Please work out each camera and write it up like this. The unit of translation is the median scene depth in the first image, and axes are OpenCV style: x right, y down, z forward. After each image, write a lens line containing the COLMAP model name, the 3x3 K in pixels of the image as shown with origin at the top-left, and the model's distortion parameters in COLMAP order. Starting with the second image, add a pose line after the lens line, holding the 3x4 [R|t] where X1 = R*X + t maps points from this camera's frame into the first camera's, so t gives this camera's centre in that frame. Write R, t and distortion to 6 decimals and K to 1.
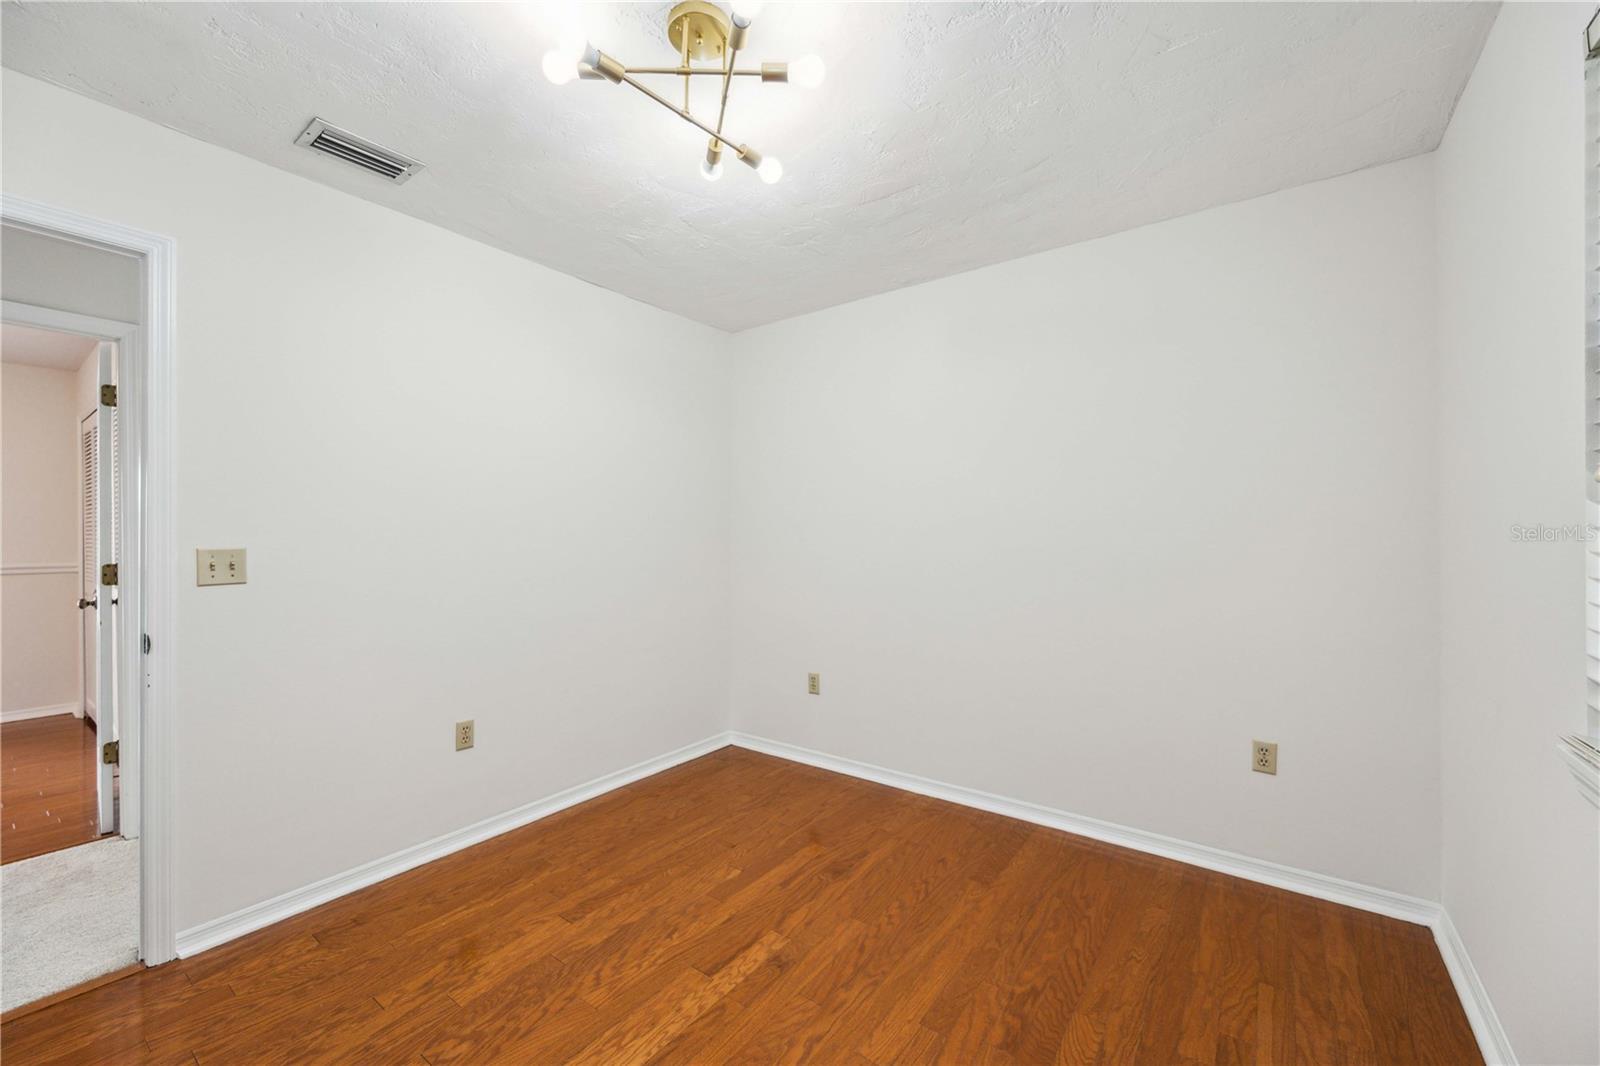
lens RADIAL K [[647.9, 0, 797.8], [0, 647.9, 531.5], [0, 0, 1]] dist [-0.000573, 0.000134]
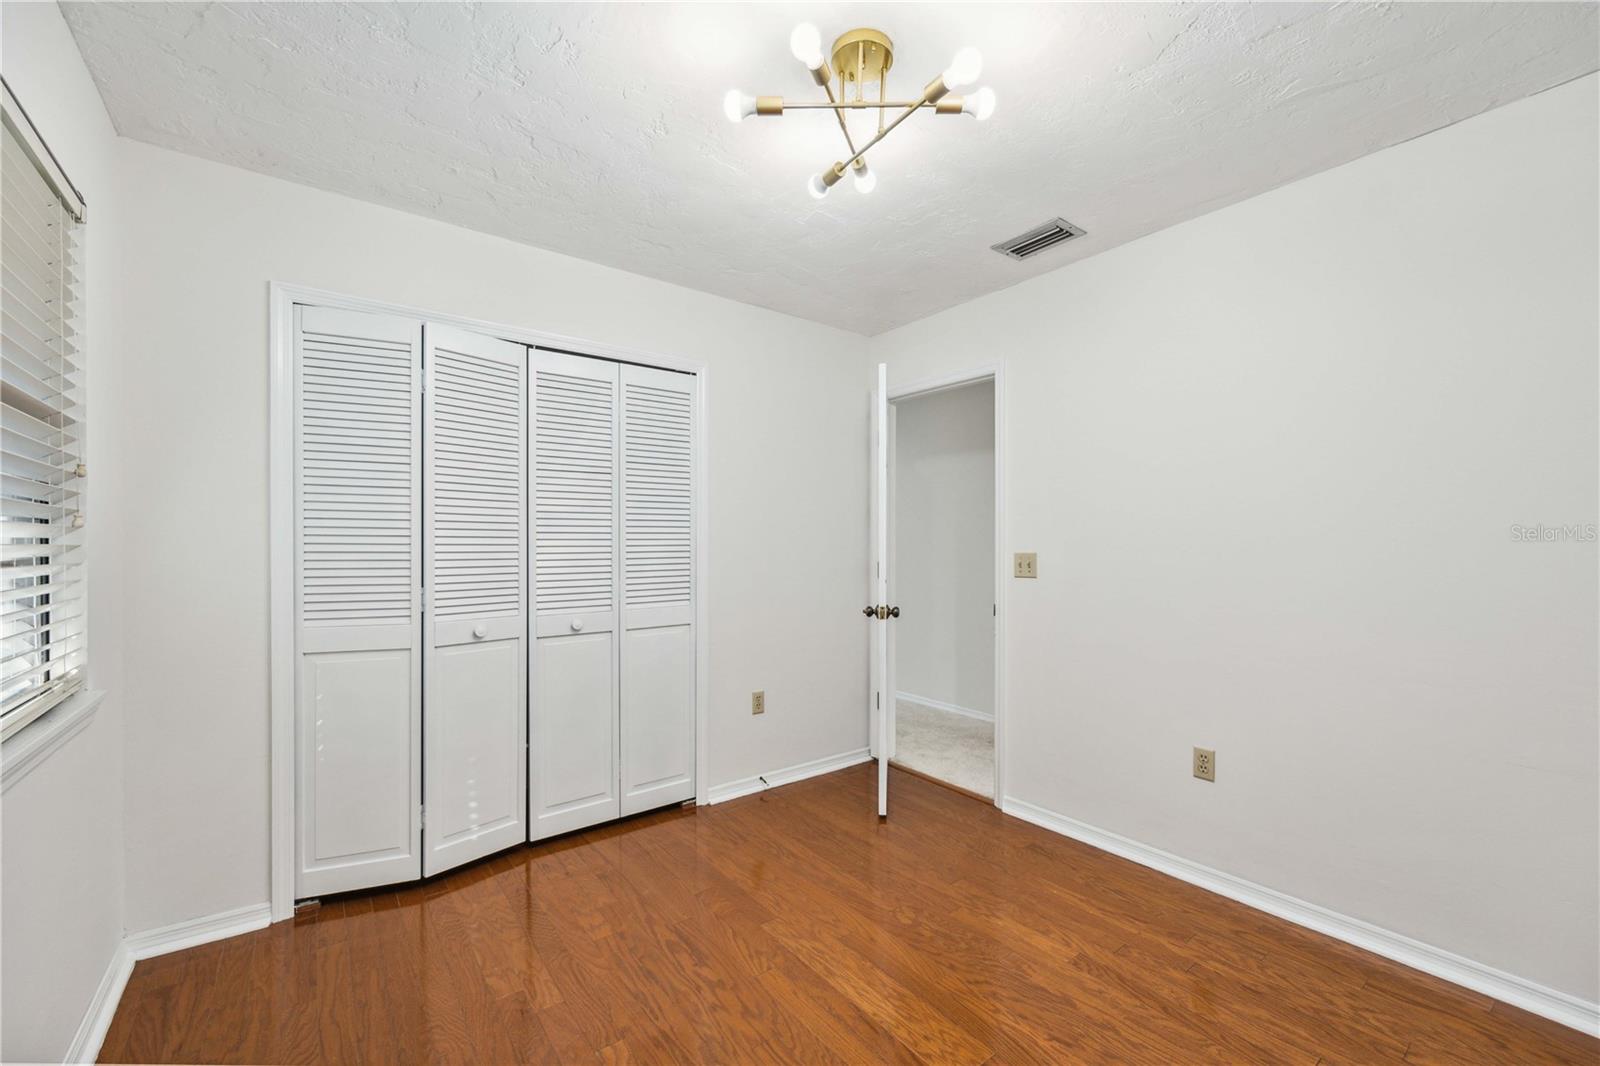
lens RADIAL K [[647.9, 0, 796.9], [0, 647.9, 541.2], [0, 0, 1]] dist [-0.000573, 0.000134]
pose [[-0.281394, 0.002522, -0.959589, 0.641887], [0.006344, 0.999980, 0.000768, -0.004476], [0.959571, -0.005872, -0.281404, 0.876467]]
